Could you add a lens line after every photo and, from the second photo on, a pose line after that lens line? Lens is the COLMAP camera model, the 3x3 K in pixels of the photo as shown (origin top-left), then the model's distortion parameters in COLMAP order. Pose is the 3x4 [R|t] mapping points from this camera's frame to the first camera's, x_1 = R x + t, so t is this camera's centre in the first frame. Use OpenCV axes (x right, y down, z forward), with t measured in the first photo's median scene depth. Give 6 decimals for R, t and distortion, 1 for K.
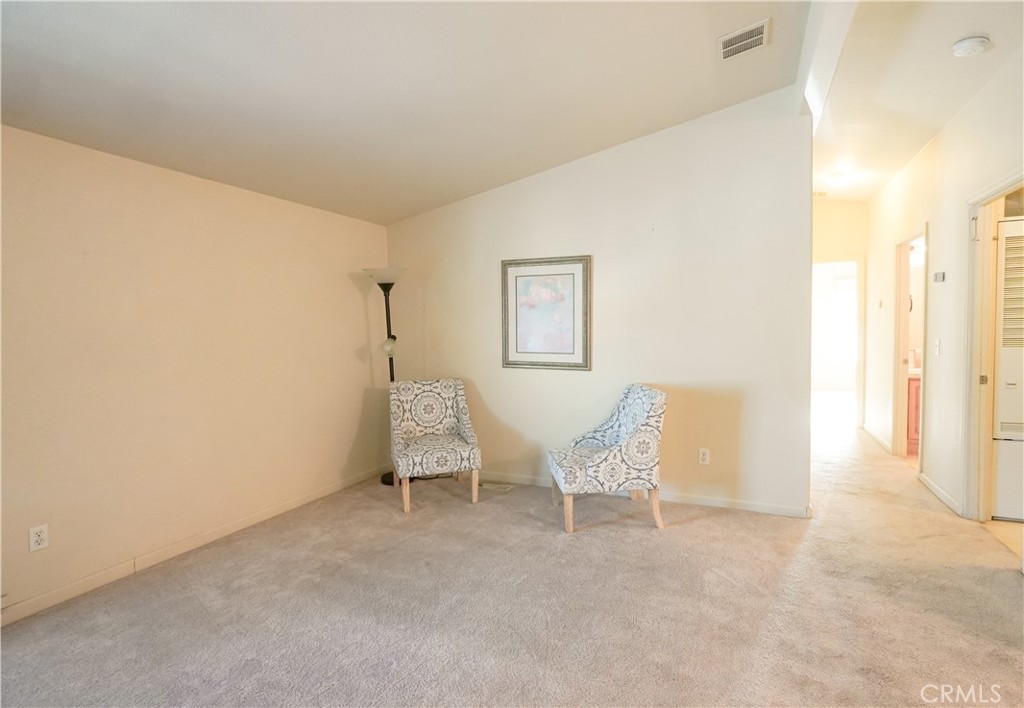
lens RADIAL K [[531.2, 0, 512.0], [0, 531.2, 354.0], [0, 0, 1]] dist [-0.001351, -0.000047]
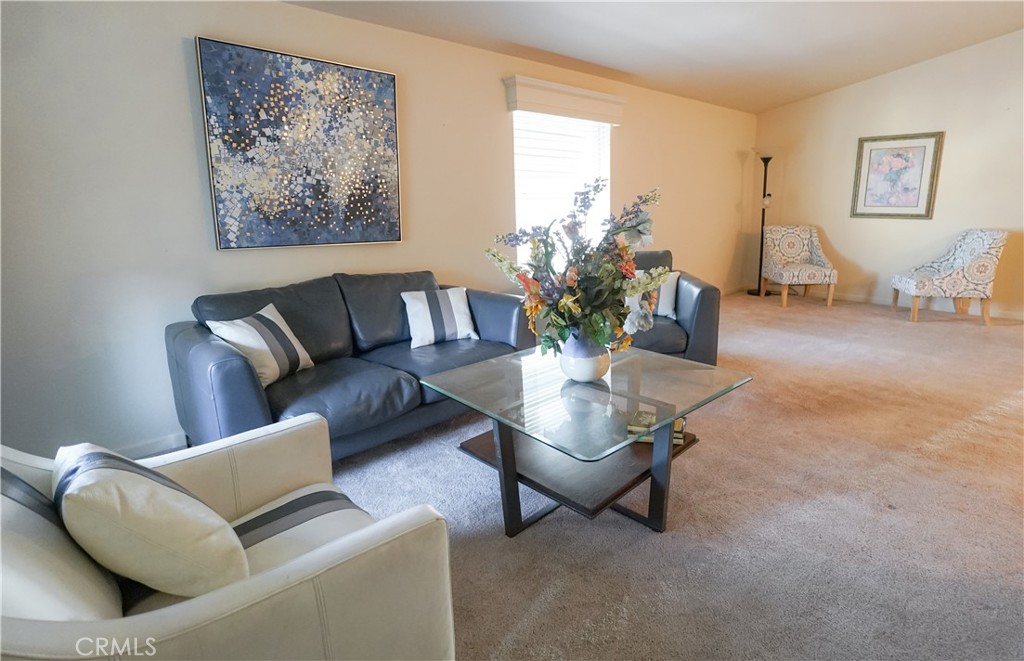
lens RADIAL K [[535.5, 0, 513.2], [0, 535.5, 304.8], [0, 0, 1]] dist [0.001311, 0.001127]
pose [[0.926196, 0.072302, -0.370045, -0.318811], [-0.017571, 0.988652, 0.149190, 0.061434], [0.376633, -0.131678, 0.916956, -0.688470]]
